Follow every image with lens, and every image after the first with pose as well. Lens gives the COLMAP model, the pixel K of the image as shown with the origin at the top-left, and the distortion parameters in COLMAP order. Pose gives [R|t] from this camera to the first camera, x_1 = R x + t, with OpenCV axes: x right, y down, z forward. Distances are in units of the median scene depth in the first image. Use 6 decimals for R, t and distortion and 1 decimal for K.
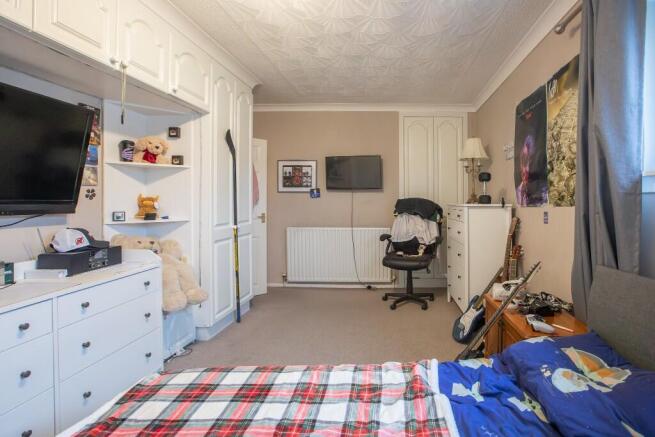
lens RADIAL K [[334.4, 0, 328.0], [0, 334.4, 204.2], [0, 0, 1]] dist [-0.076453, 0.041960]
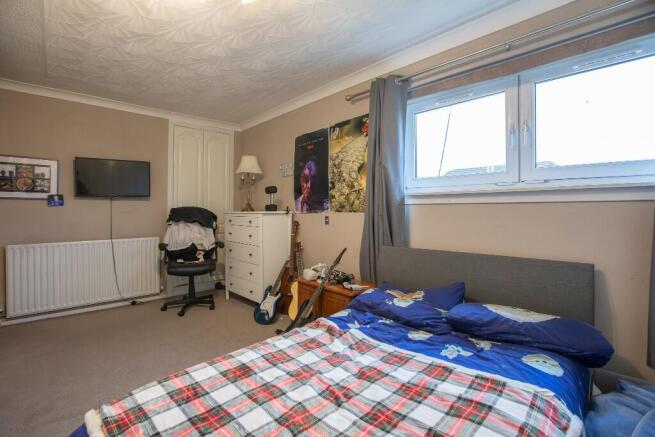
lens RADIAL K [[313.3, 0, 337.1], [0, 313.3, 216.8], [0, 0, 1]] dist [-0.063986, 0.028876]
pose [[0.700262, -0.019132, 0.713629, -0.138190], [0.009307, 0.999801, 0.017671, 0.000745], [-0.713825, -0.005733, 0.700301, -0.002806]]
